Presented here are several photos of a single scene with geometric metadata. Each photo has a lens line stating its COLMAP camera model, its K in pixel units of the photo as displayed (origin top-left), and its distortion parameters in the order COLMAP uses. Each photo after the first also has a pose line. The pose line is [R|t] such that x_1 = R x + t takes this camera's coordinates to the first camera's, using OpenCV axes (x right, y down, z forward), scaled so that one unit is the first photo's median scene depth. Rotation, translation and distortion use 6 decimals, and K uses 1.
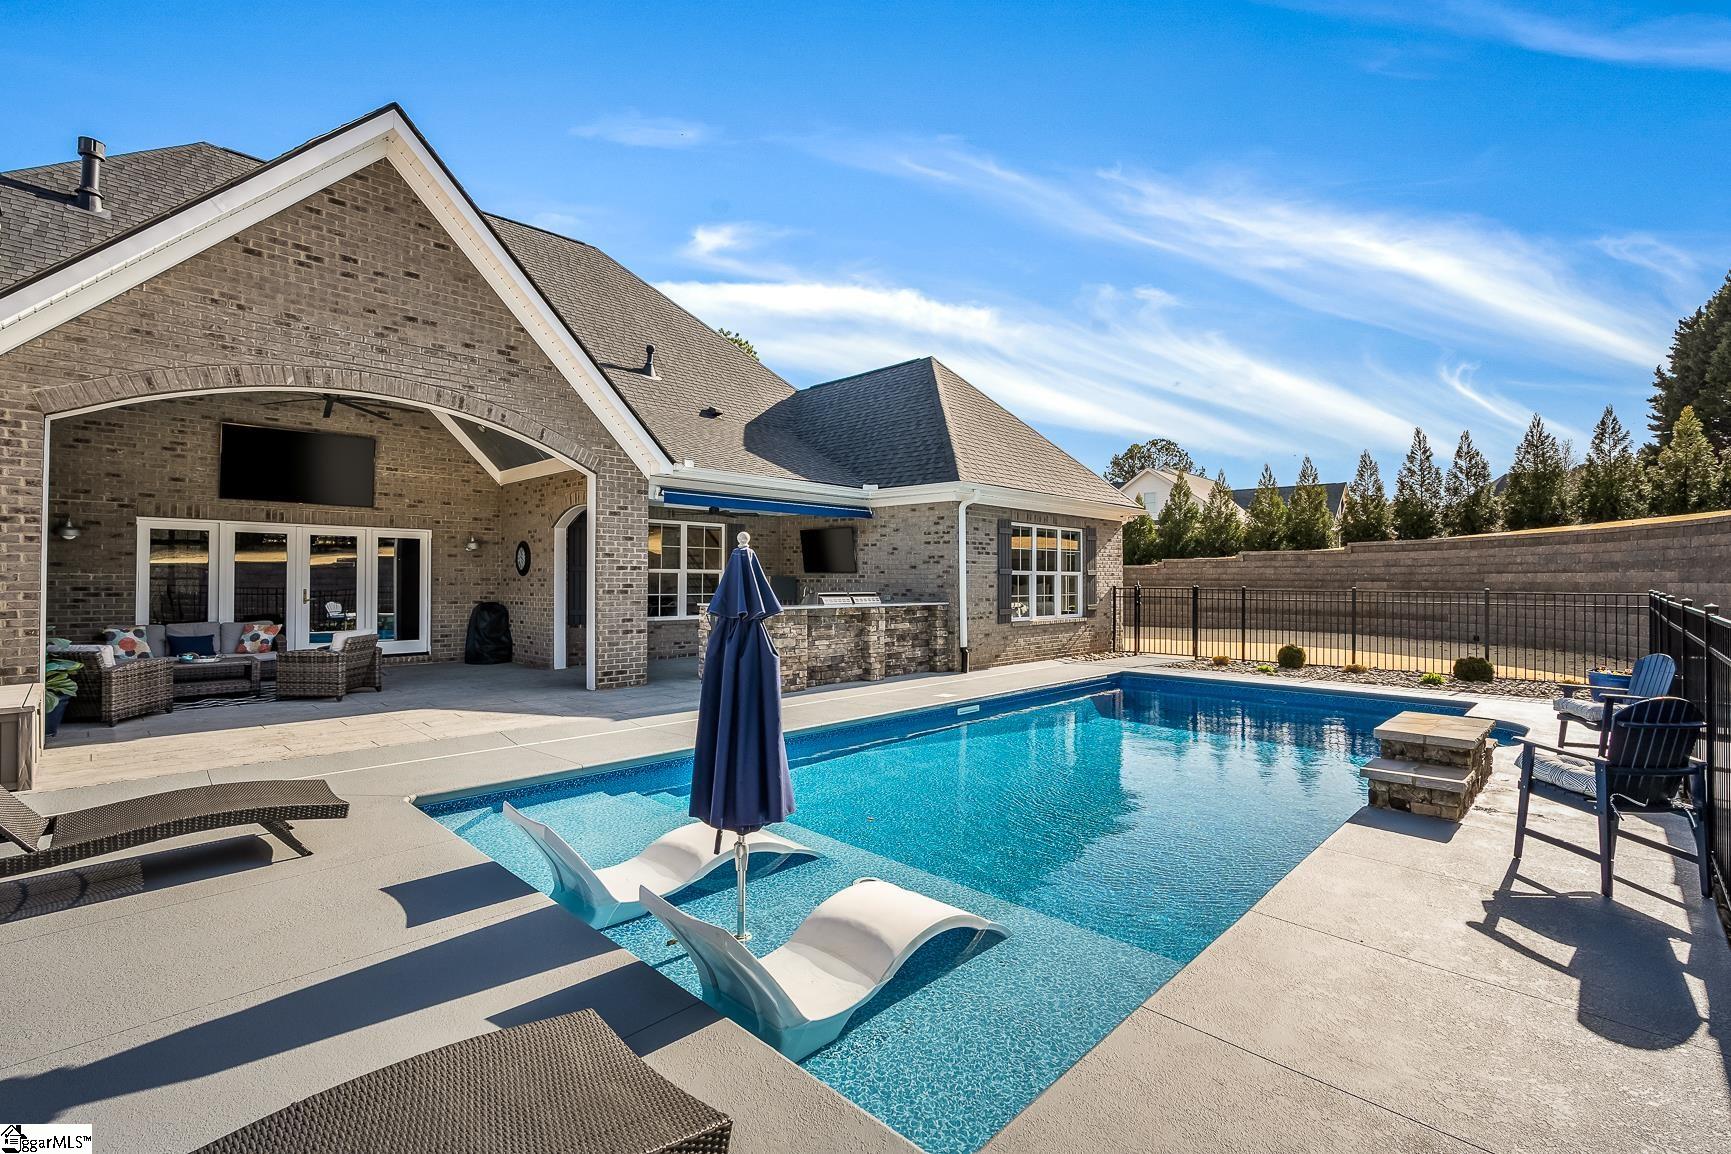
lens RADIAL K [[784.8, 0, 867.9], [0, 784.8, 571.6], [0, 0, 1]] dist [-0.018336, 0.000094]
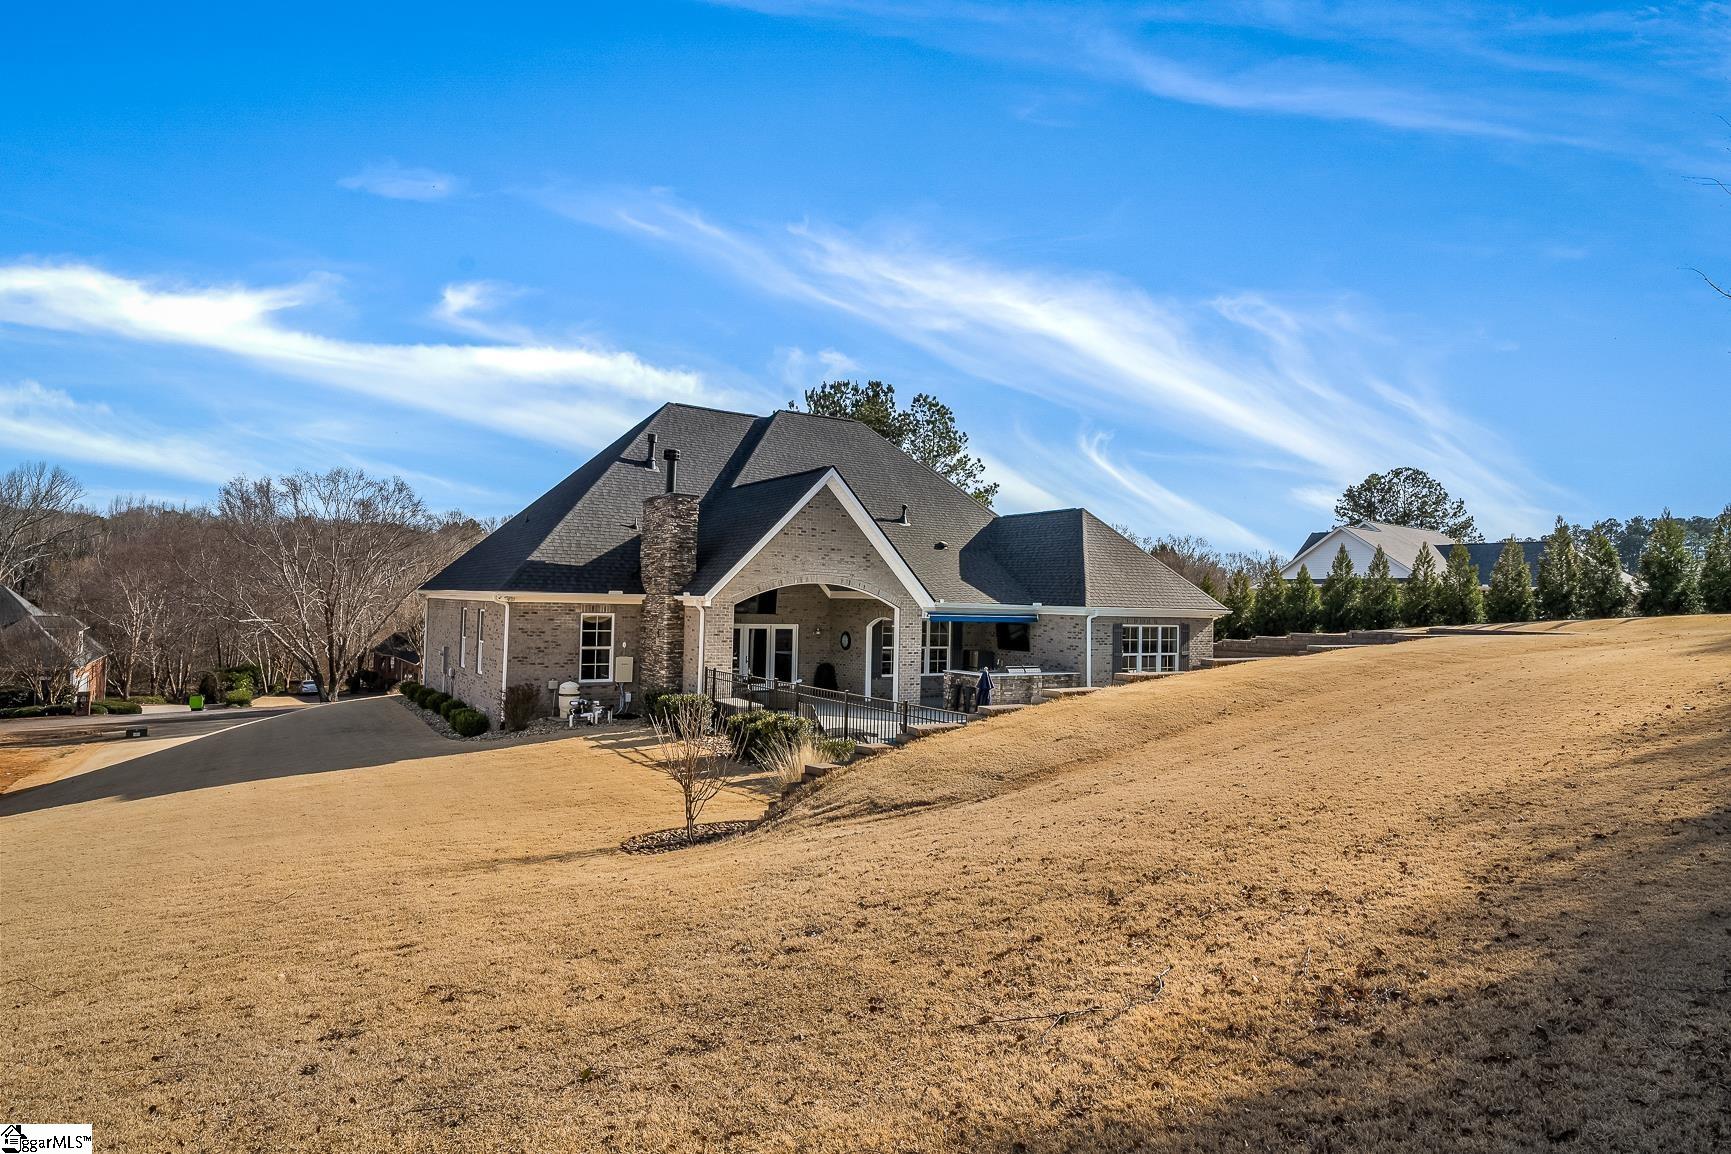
lens RADIAL K [[950.4, 0, 864.7], [0, 950.4, 575.1], [0, 0, 1]] dist [0.015310, 0.000295]
pose [[0.977421, 0.012125, -0.210953, 0.073398], [-0.017011, 0.999627, -0.021359, -0.120414], [0.210615, 0.024465, 0.977263, -1.153342]]
